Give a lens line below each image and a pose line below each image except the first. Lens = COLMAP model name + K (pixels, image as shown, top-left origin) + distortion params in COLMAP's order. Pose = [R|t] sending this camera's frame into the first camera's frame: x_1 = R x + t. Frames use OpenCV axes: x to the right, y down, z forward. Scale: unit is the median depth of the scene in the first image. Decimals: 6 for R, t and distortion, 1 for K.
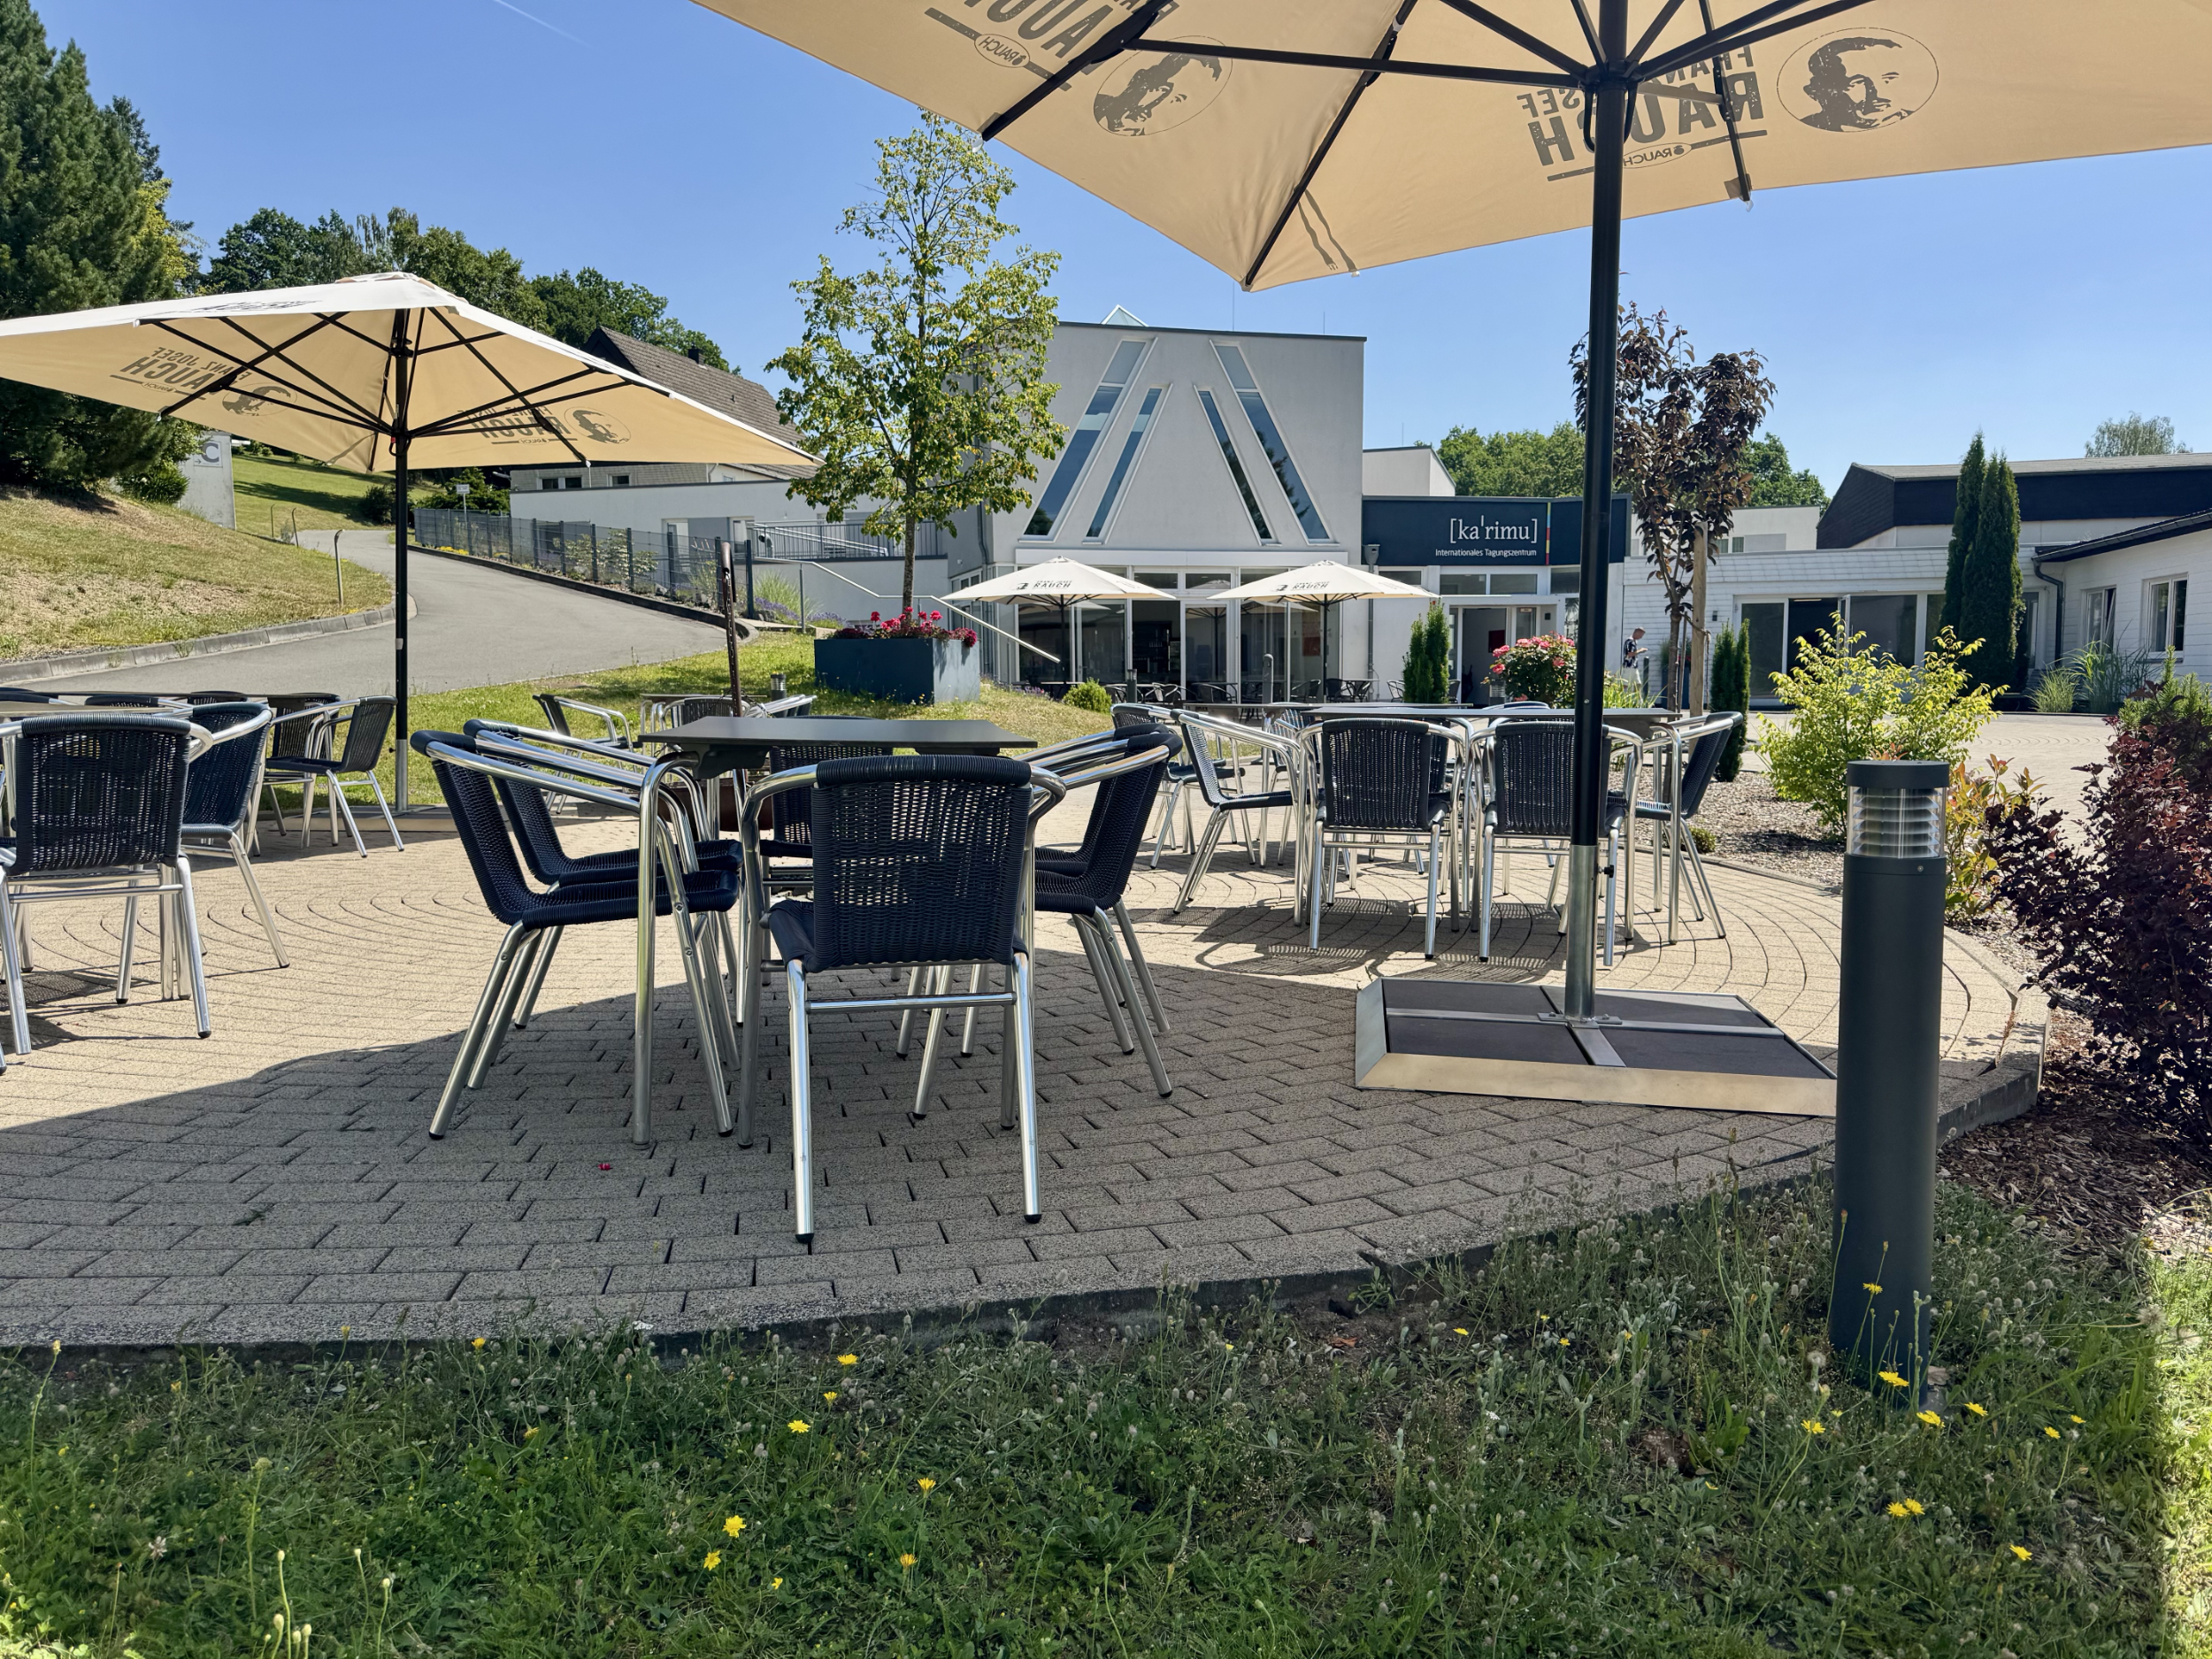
lens RADIAL K [[1534.6, 0, 1095.2], [0, 1534.6, 848.8], [0, 0, 1]] dist [0.133508, -0.195198]
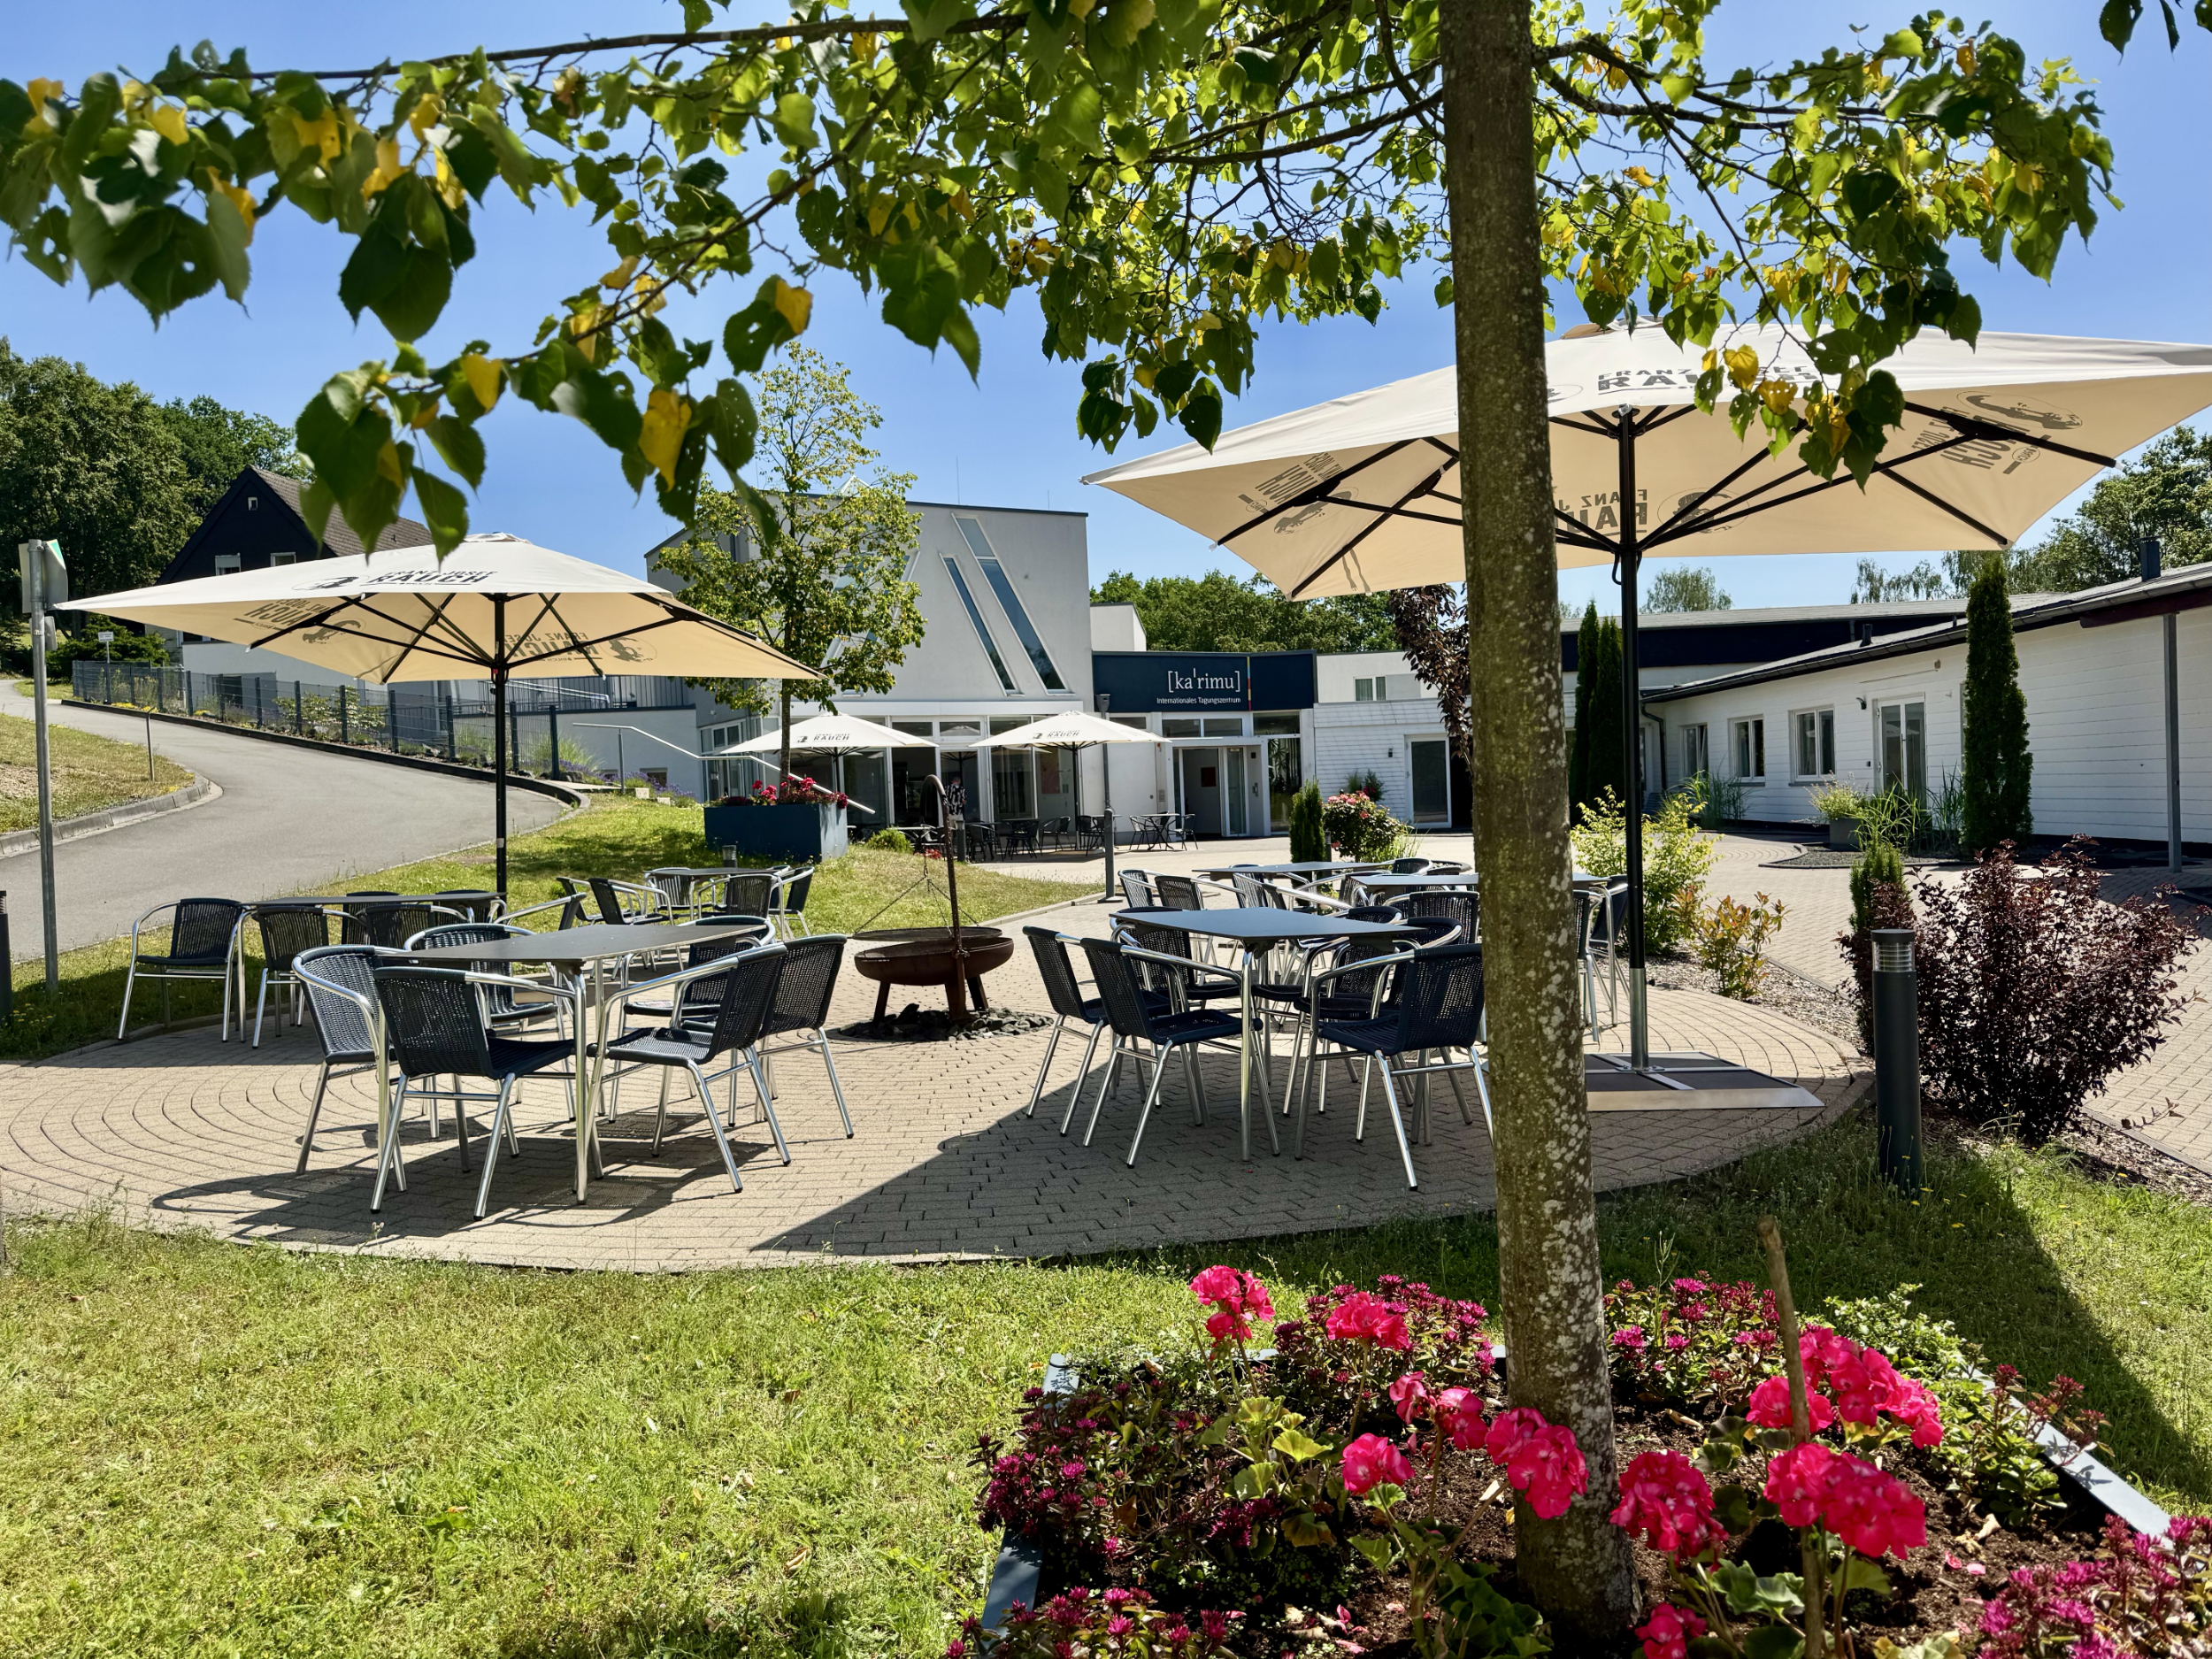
lens RADIAL K [[1537.5, 0, 1106.0], [0, 1537.5, 829.5], [0, 0, 1]] dist [0.106937, -0.077910]
pose [[0.973804, -0.032207, 0.225098, -0.071660], [0.053009, 0.994798, -0.086989, -0.003966], [-0.221125, 0.096642, 0.970445, -0.063107]]
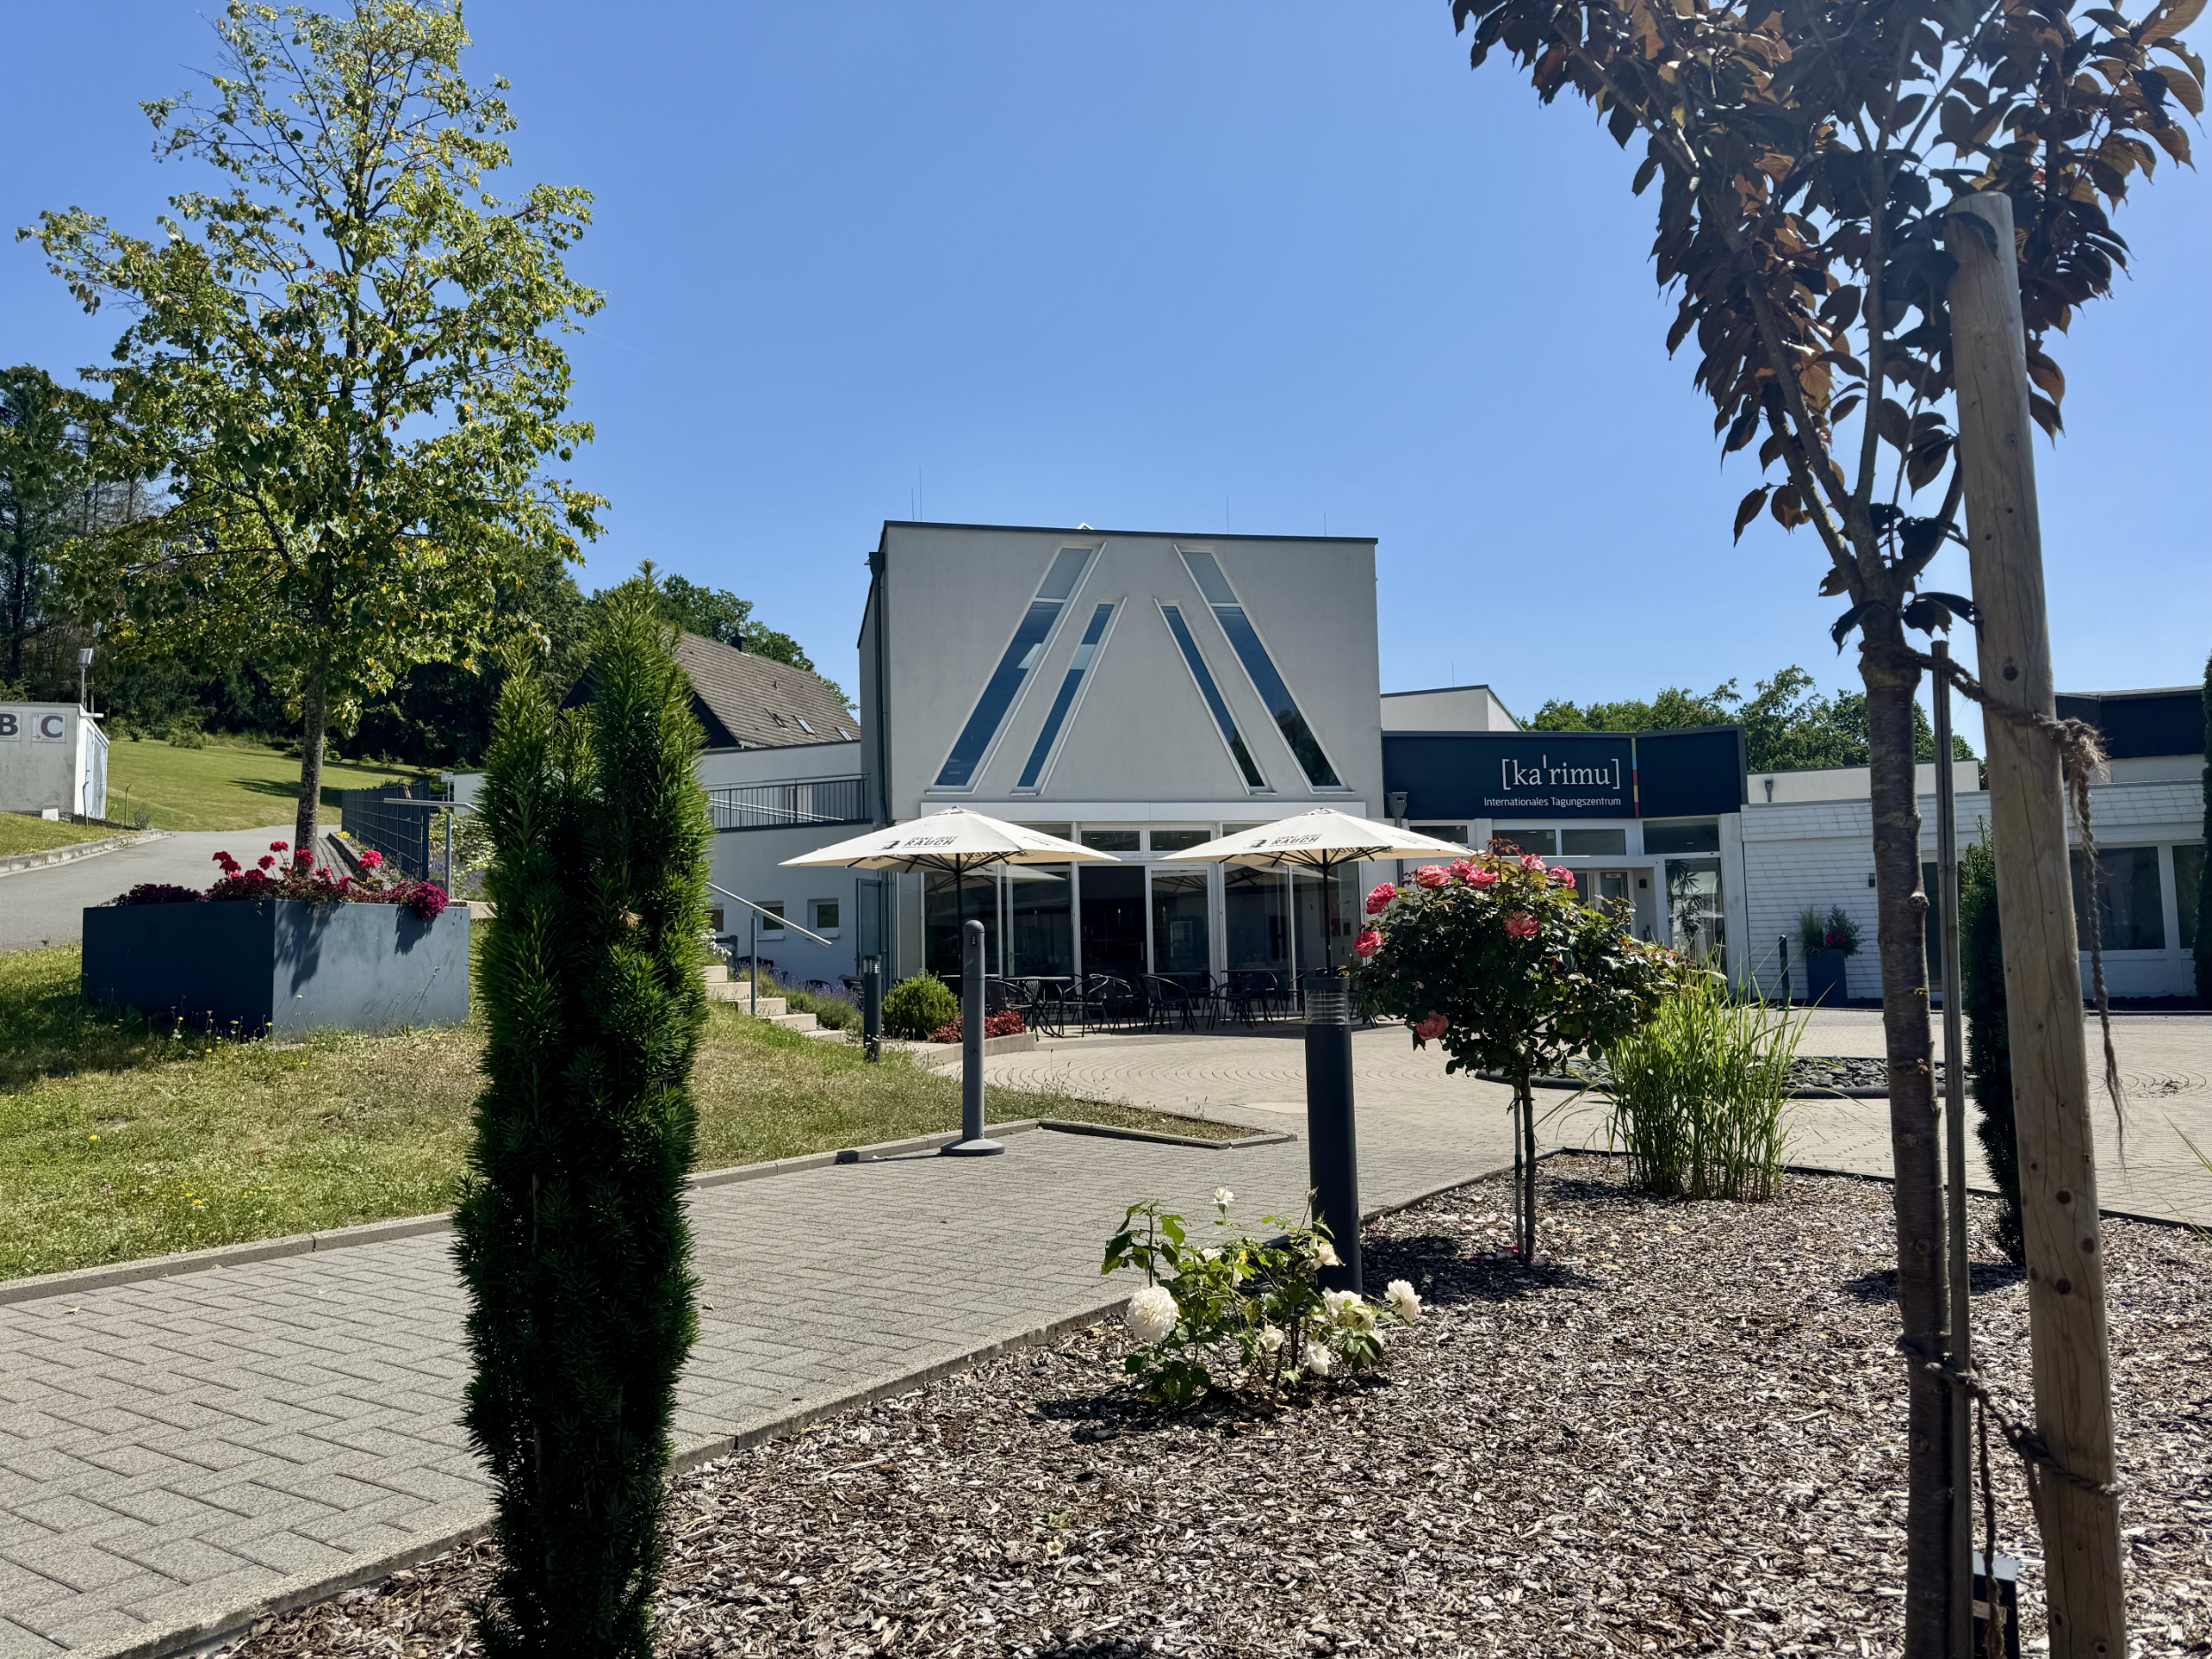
lens RADIAL K [[1534.6, 0, 1095.2], [0, 1534.6, 848.8], [0, 0, 1]] dist [0.133508, -0.195198]
pose [[0.996932, -0.017996, -0.076171, 0.088237], [0.003538, 0.982573, -0.185841, -0.027674], [0.078188, 0.185002, 0.979623, 0.247158]]
